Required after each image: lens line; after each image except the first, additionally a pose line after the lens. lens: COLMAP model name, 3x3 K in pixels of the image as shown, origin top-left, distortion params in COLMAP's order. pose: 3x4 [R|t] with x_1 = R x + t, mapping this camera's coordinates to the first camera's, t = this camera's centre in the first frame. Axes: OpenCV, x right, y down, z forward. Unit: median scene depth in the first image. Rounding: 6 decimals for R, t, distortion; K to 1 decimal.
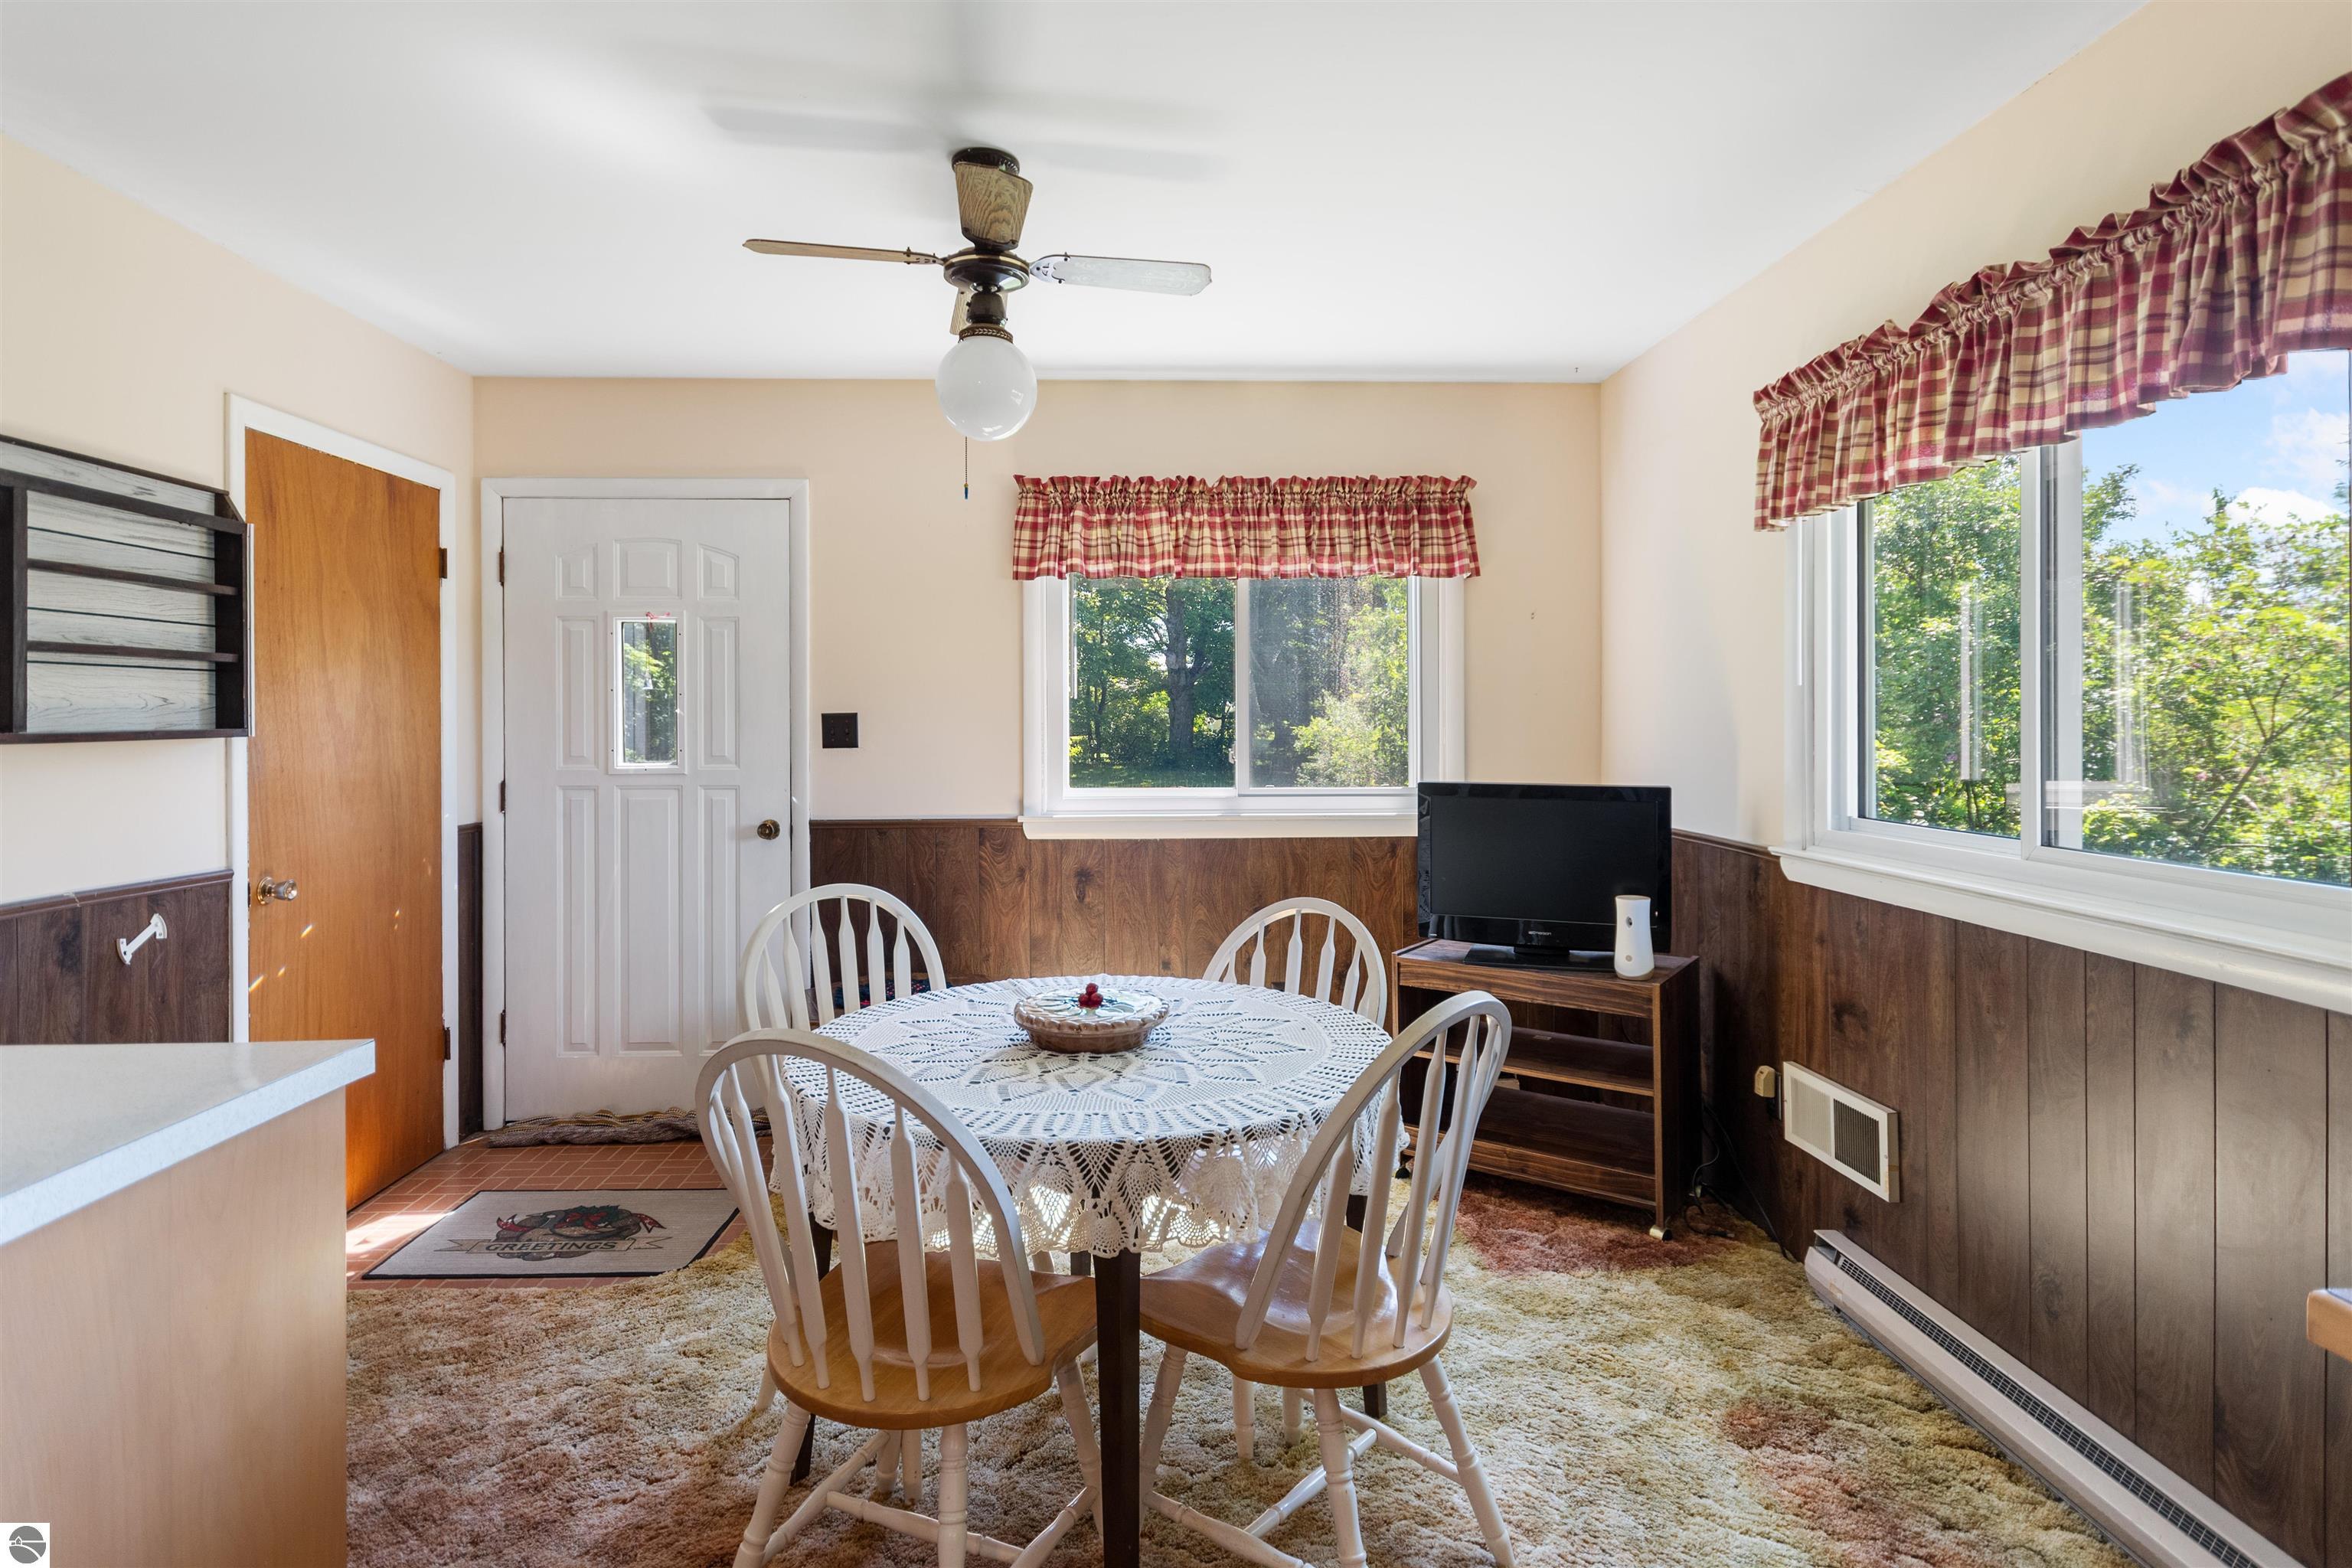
lens RADIAL K [[1202.8, 0, 1149.7], [0, 1202.8, 717.7], [0, 0, 1]] dist [0.001802, 0.000379]
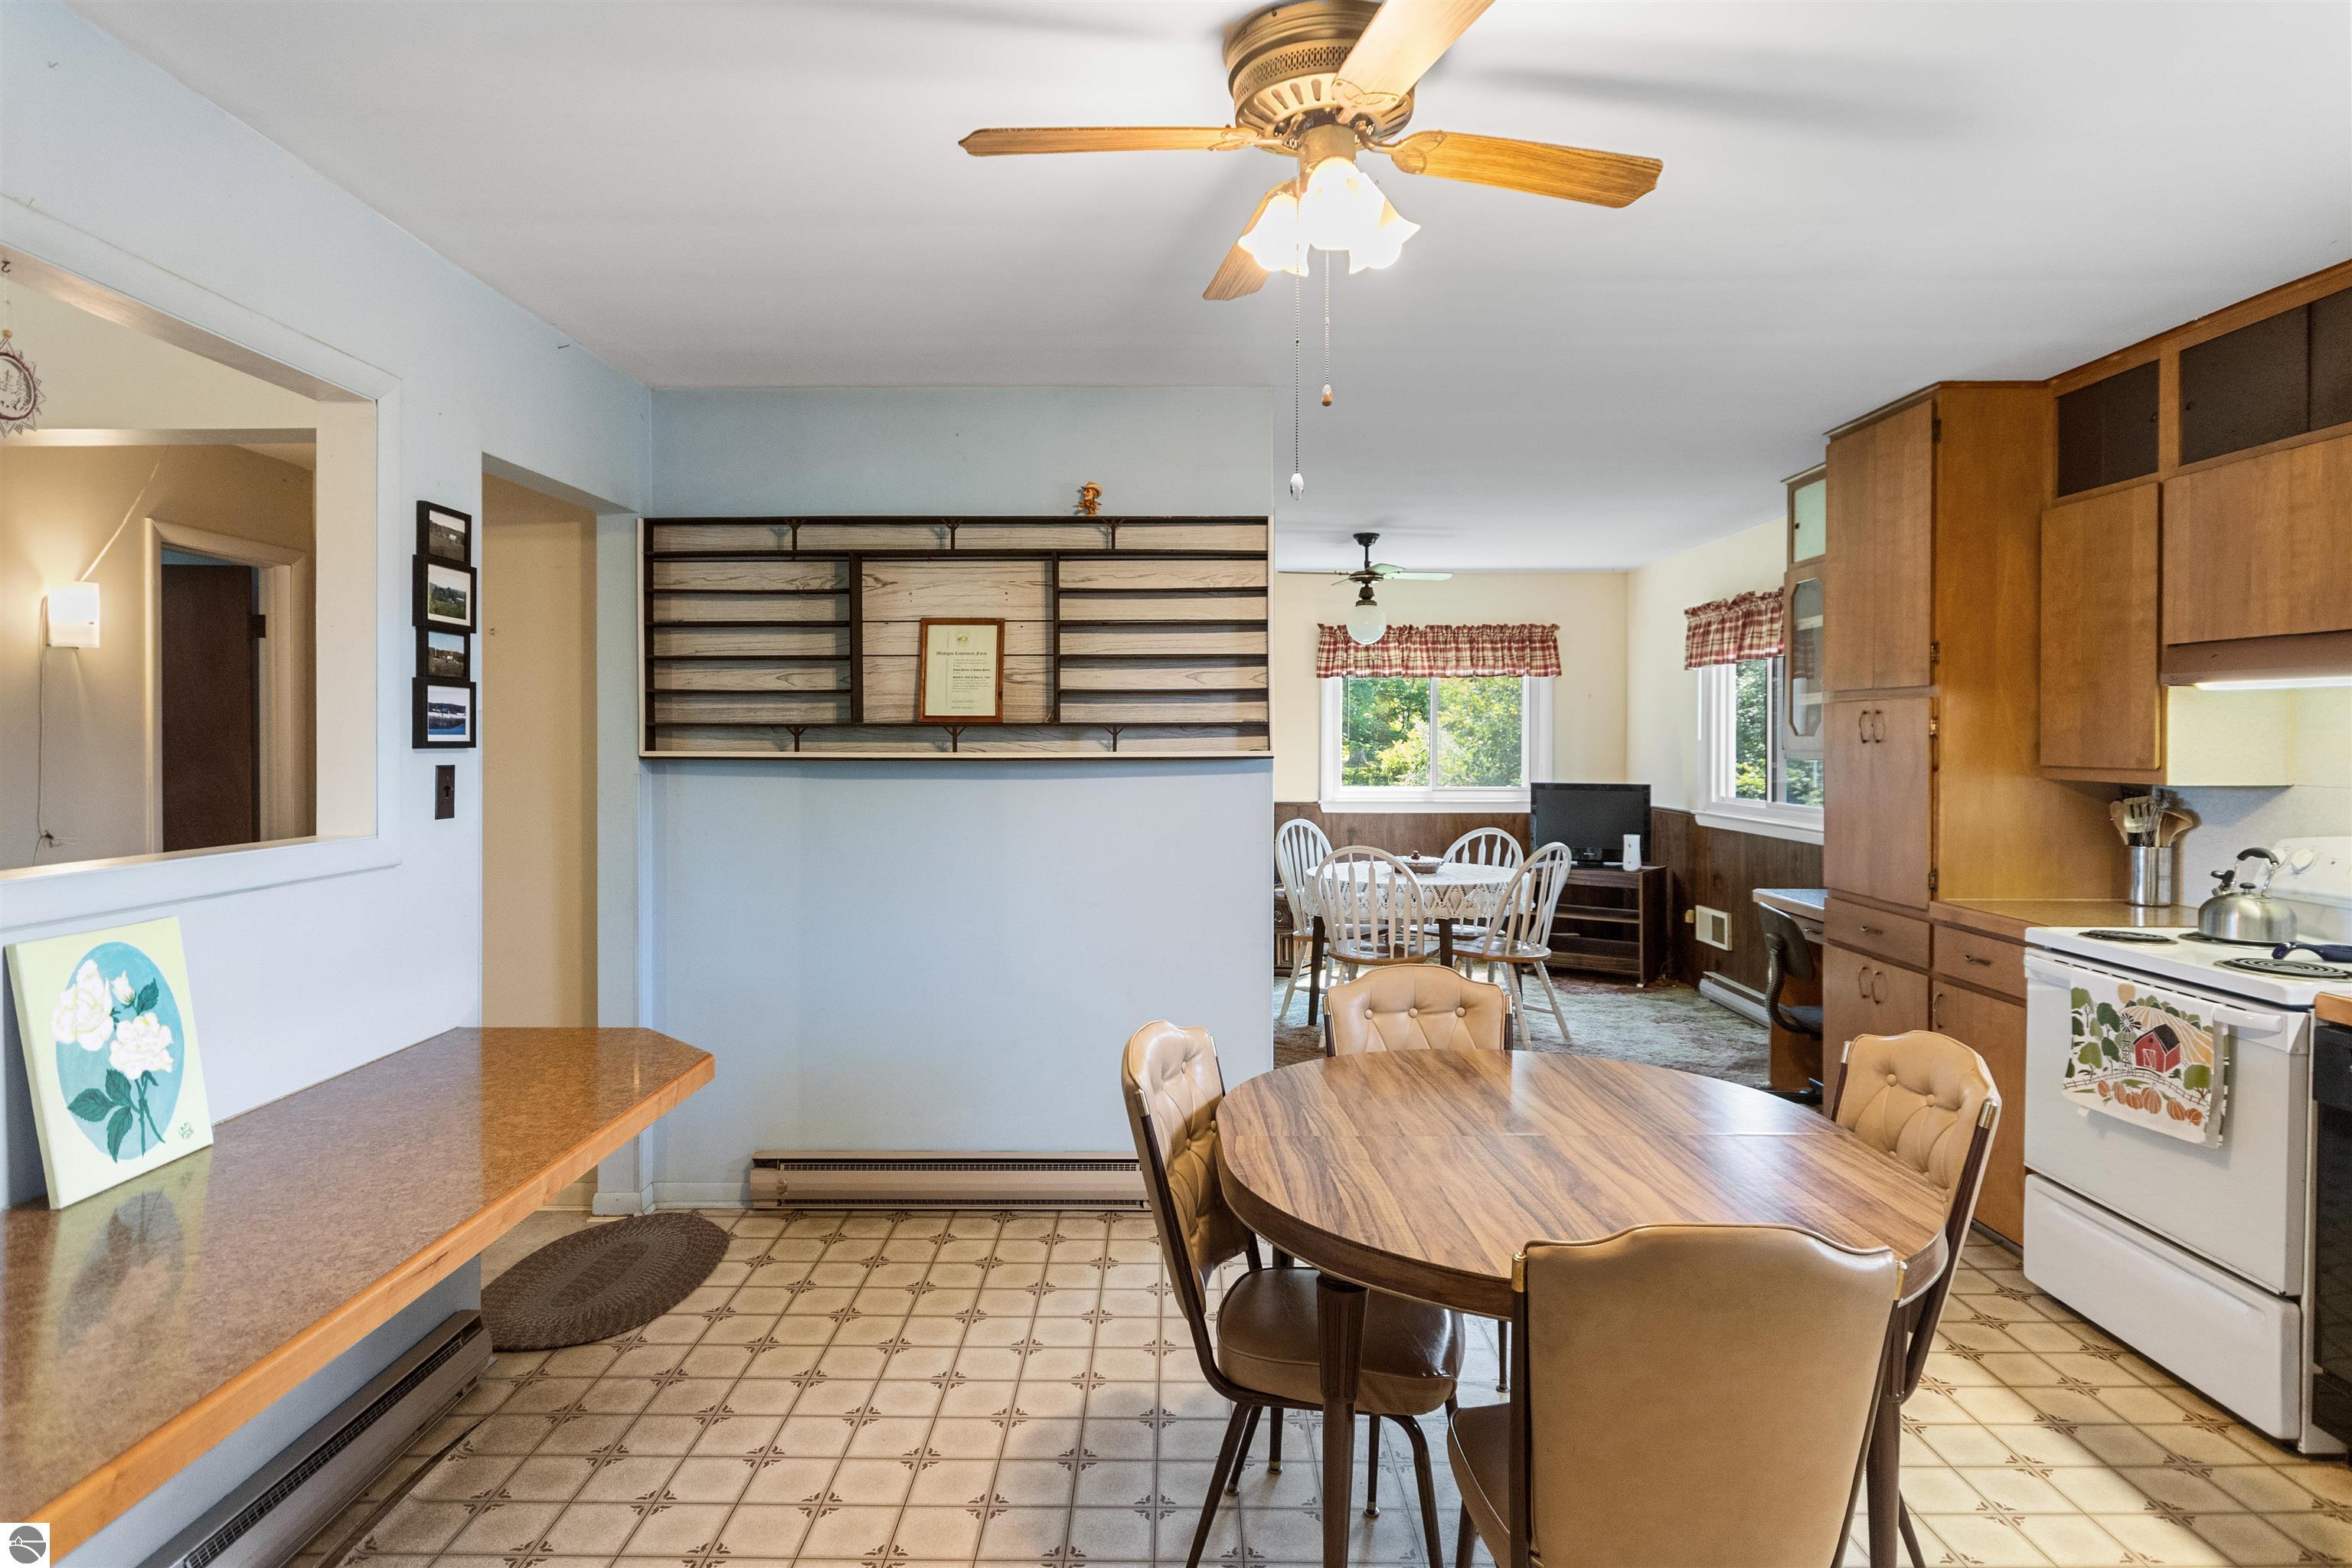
lens RADIAL K [[1281.7, 0, 1158.9], [0, 1281.7, 745.6], [0, 0, 1]] dist [0.001898, -0.000011]
pose [[0.999304, 0.004714, -0.037009, -0.384876], [-0.004466, 0.999967, 0.006779, -0.025158], [0.037039, -0.006609, 0.999292, -1.410685]]
